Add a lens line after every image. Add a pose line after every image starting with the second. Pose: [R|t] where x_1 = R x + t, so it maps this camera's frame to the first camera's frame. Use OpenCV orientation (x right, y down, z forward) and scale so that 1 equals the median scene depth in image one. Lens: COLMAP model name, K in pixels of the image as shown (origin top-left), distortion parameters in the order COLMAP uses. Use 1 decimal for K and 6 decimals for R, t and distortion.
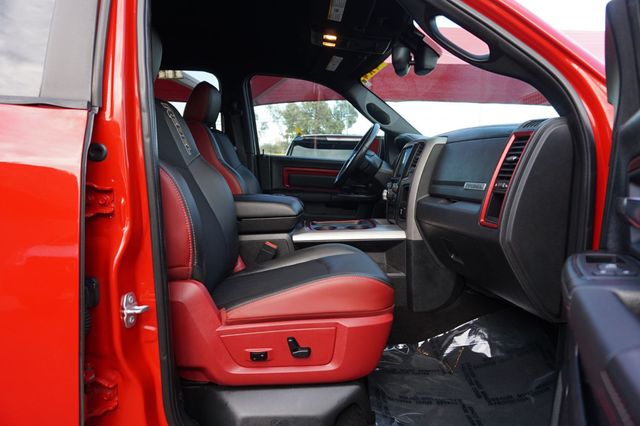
lens RADIAL K [[435.3, 0, 319.1], [0, 435.3, 214.2], [0, 0, 1]] dist [-0.044951, 0.020292]
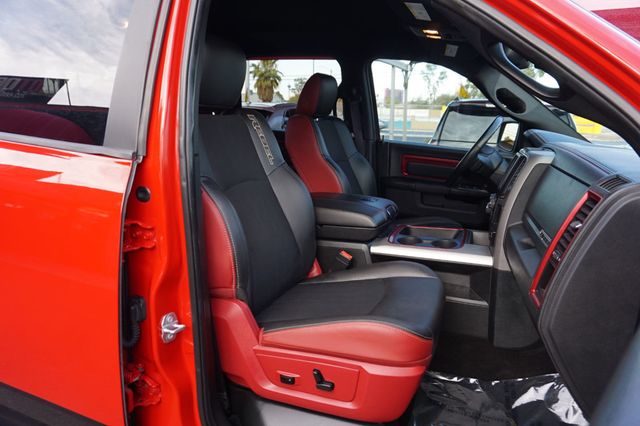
lens RADIAL K [[435.3, 0, 318.2], [0, 435.3, 211.2], [0, 0, 1]] dist [-0.044951, 0.020292]
pose [[0.922058, 0.094965, -0.375221, 0.287066], [-0.054479, 0.991625, 0.117096, -0.209251], [0.383199, -0.087528, 0.919509, 0.086789]]
